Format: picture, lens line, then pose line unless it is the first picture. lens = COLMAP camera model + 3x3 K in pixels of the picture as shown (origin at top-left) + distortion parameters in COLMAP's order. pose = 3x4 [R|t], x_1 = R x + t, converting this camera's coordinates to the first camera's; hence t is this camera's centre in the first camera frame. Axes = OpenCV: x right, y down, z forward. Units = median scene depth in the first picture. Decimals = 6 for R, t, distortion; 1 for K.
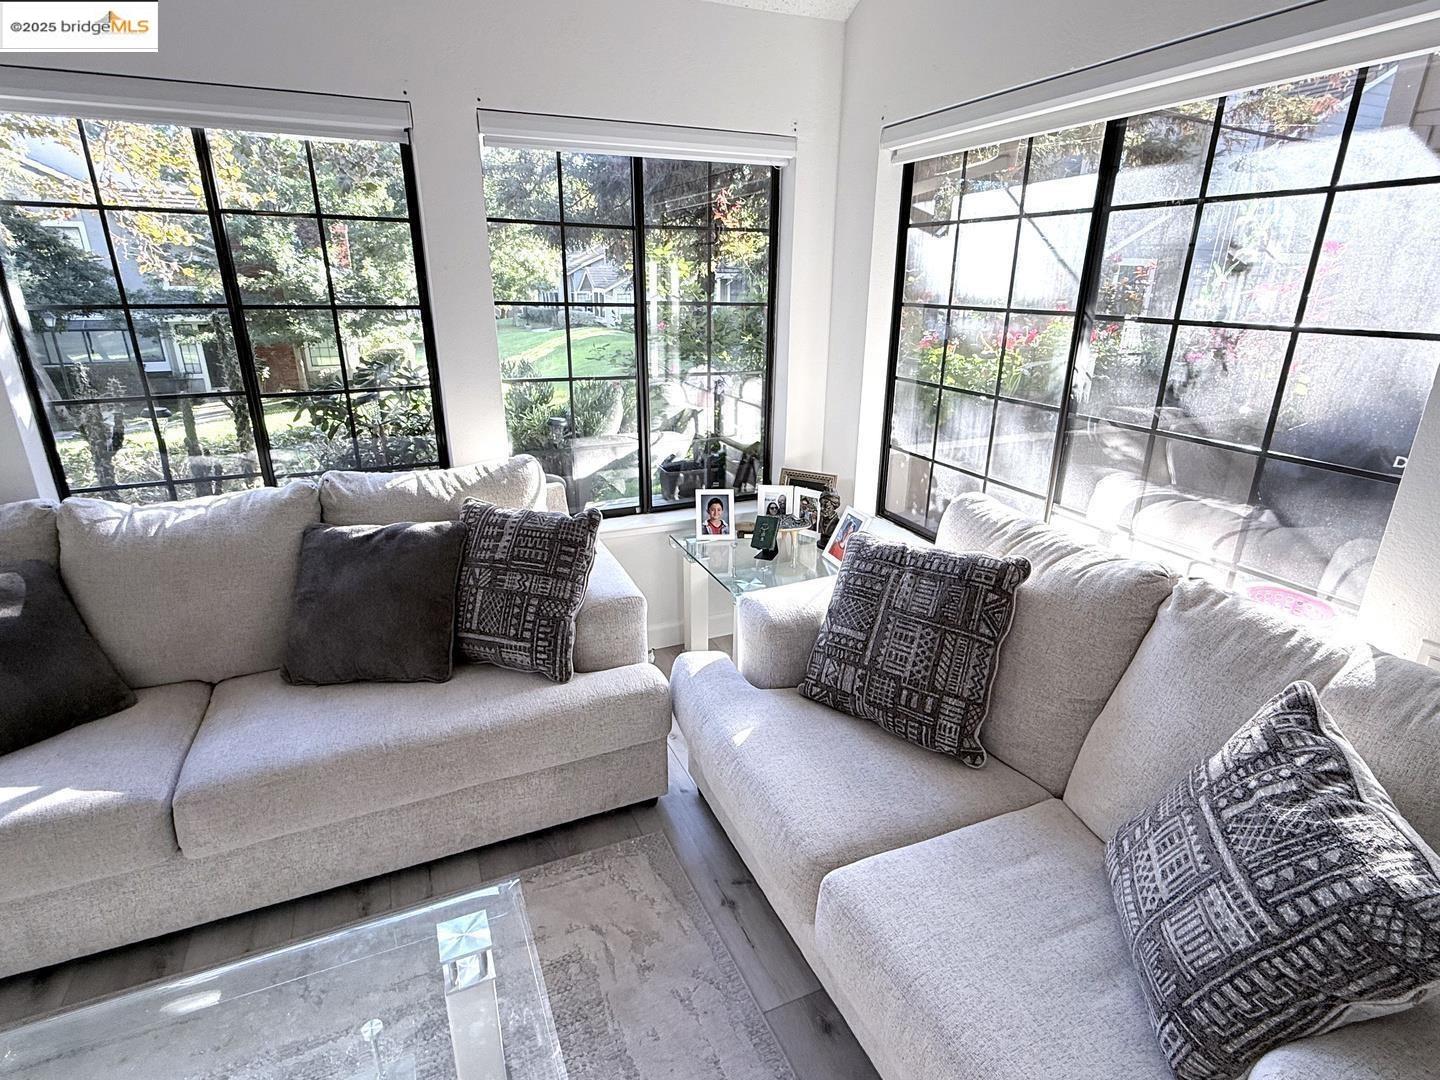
lens RADIAL K [[739.5, 0, 719.1], [0, 739.5, 542.9], [0, 0, 1]] dist [0.006166, -0.004706]
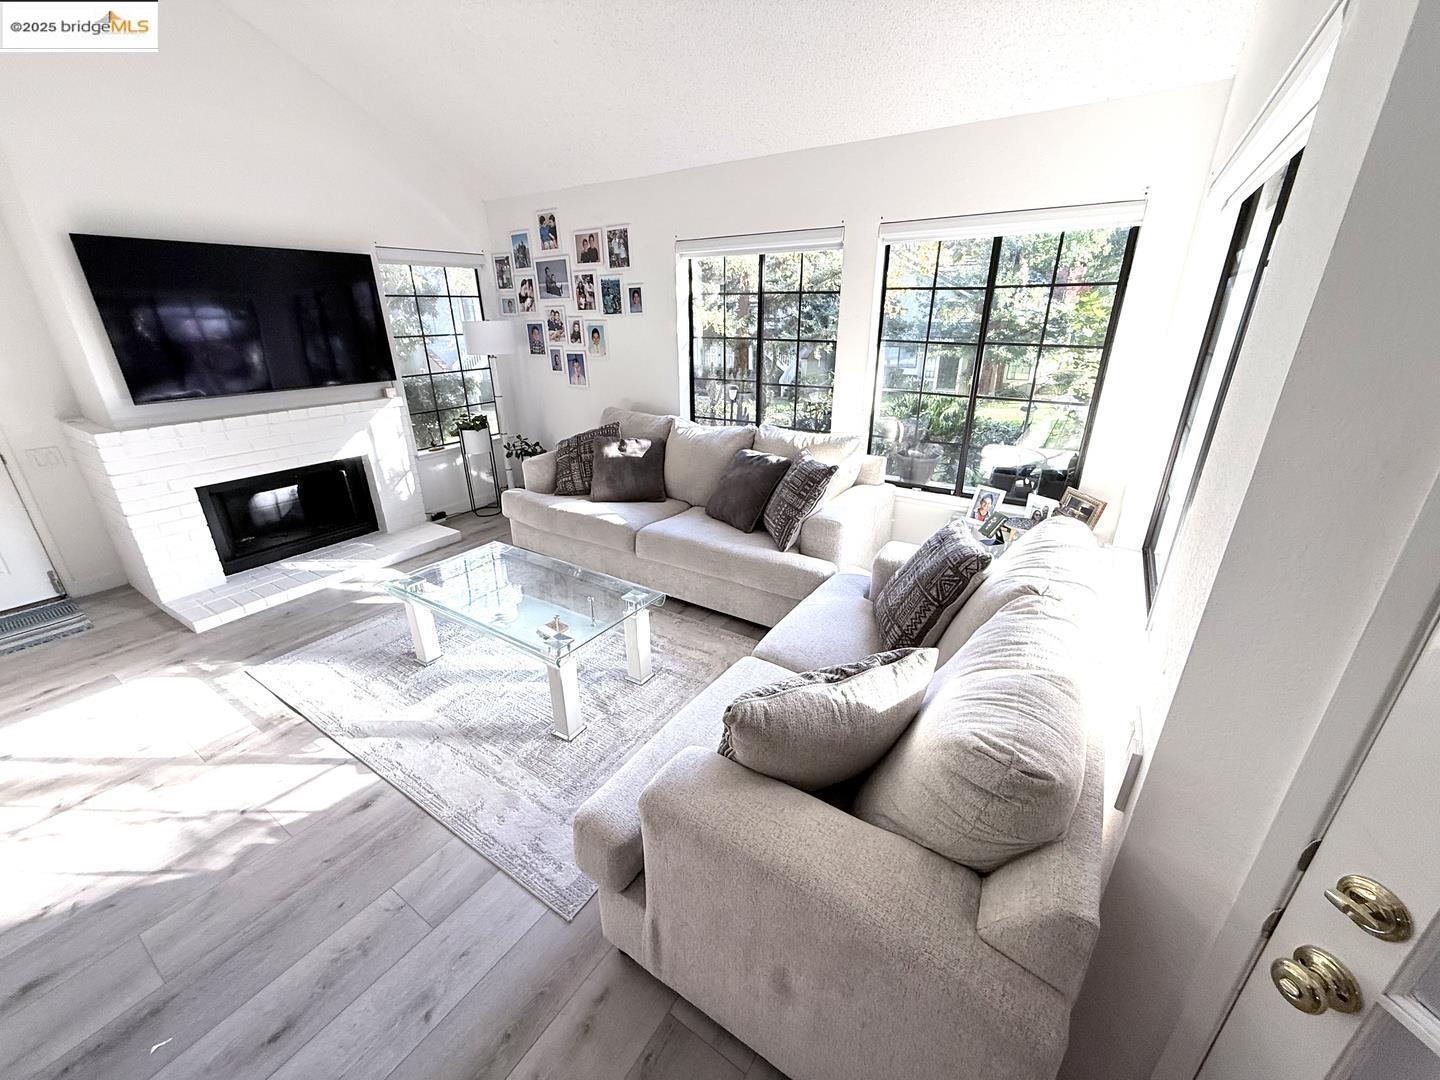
lens RADIAL K [[571.3, 0, 716.5], [0, 571.3, 540.1], [0, 0, 1]] dist [0.000306, -0.000080]
pose [[0.538968, 0.303130, -0.785891, 0.724180], [-0.272818, 0.945530, 0.177606, -0.040580], [0.796921, 0.118681, 0.592310, 0.027202]]
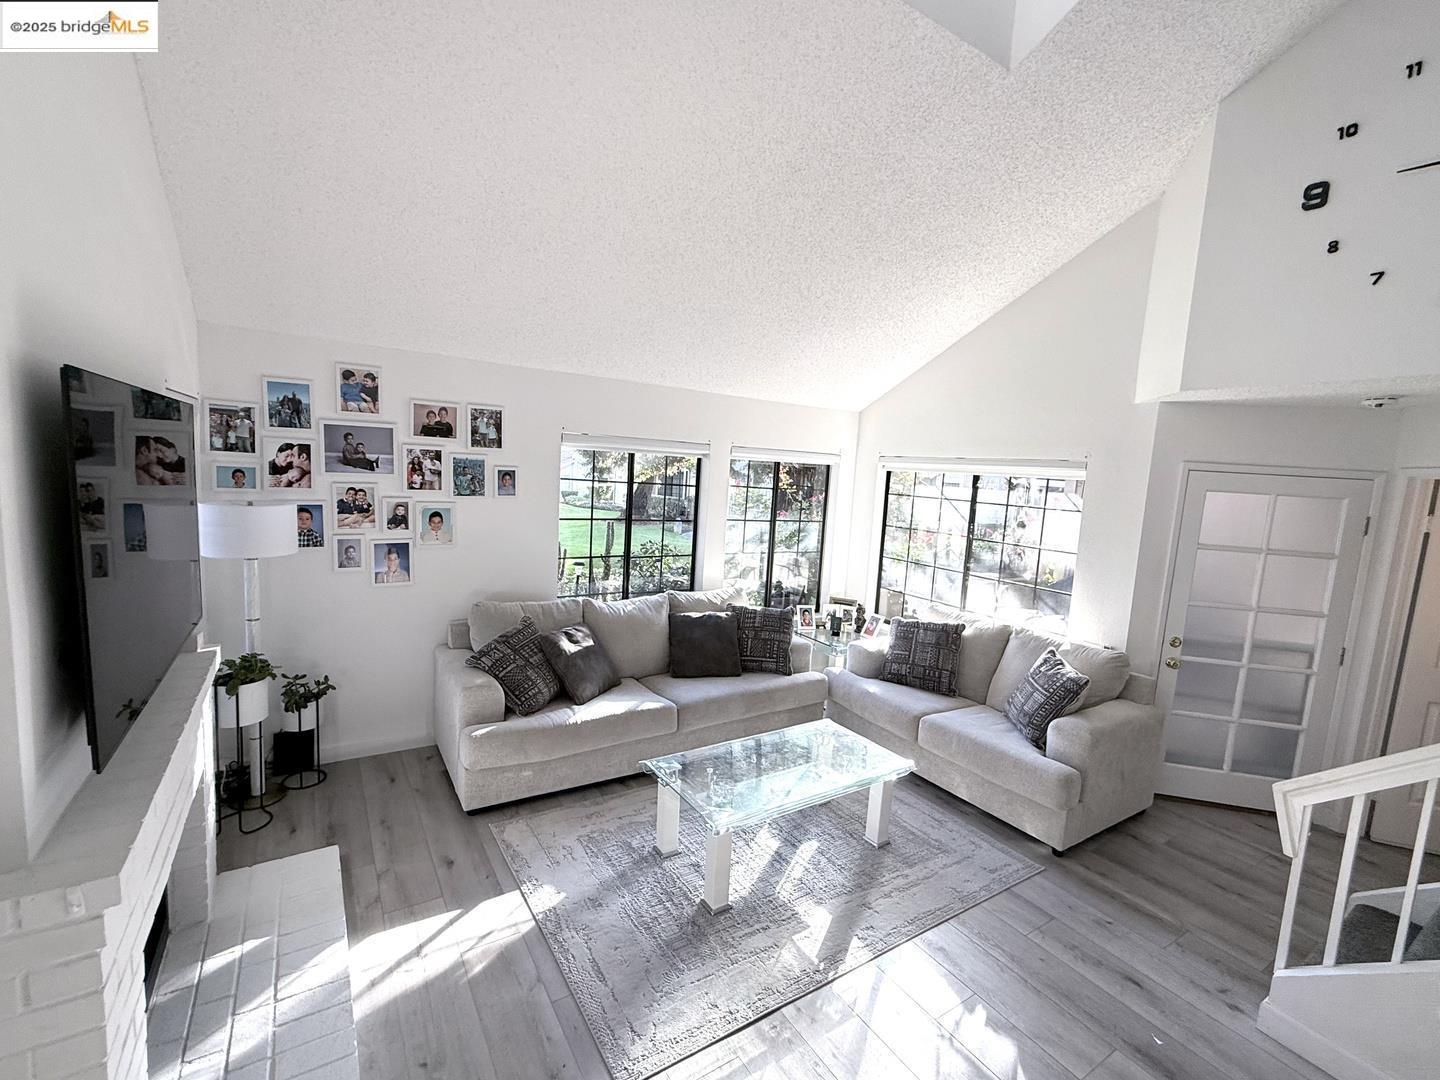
lens RADIAL K [[633.9, 0, 719.0], [0, 633.9, 542.2], [0, 0, 1]] dist [-0.000623, 0.000378]
pose [[0.986967, 0.031789, 0.157751, -0.710401], [0.003794, 0.975425, -0.220299, 0.196987], [-0.160878, 0.218027, 0.962592, -0.986385]]
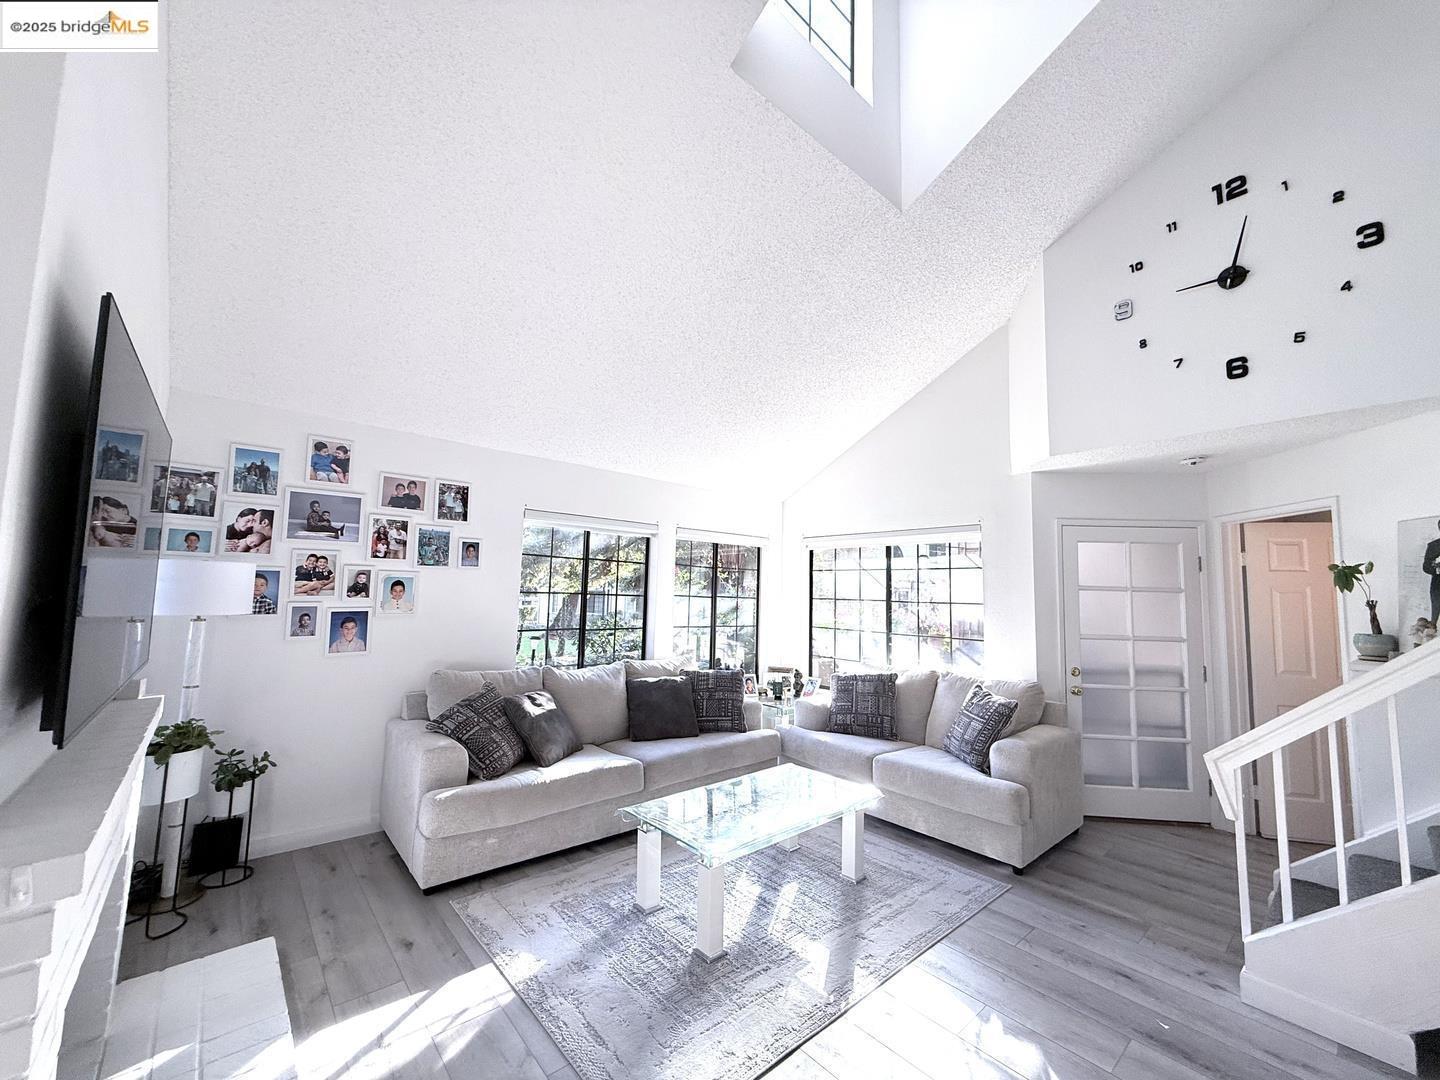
lens RADIAL K [[571.3, 0, 716.4], [0, 571.3, 540.6], [0, 0, 1]] dist [0.000306, -0.000080]
pose [[0.955695, 0.043958, 0.291059, -0.823474], [0.082546, 0.909091, -0.408338, 0.346468], [-0.282549, 0.414272, 0.865185, -0.881086]]
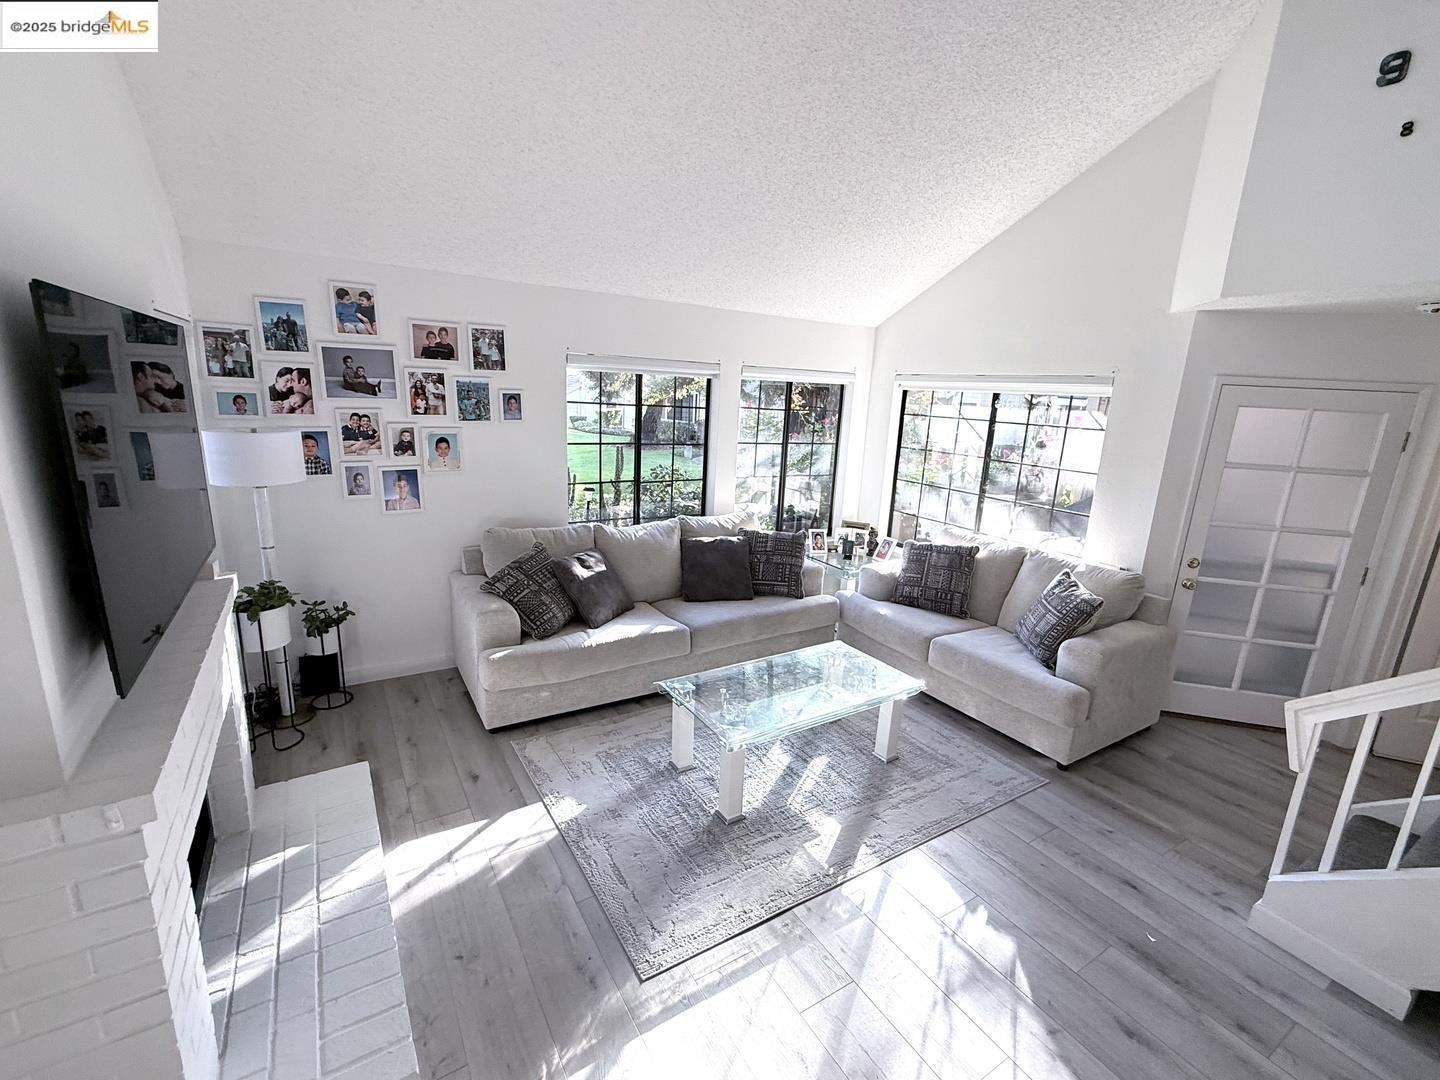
lens RADIAL K [[633.9, 0, 719.2], [0, 633.9, 541.8], [0, 0, 1]] dist [-0.000623, 0.000378]
pose [[0.989752, 0.005201, 0.142703, -0.707959], [0.009790, 0.994514, -0.104146, 0.195308], [-0.142461, 0.104476, 0.984271, -0.966807]]
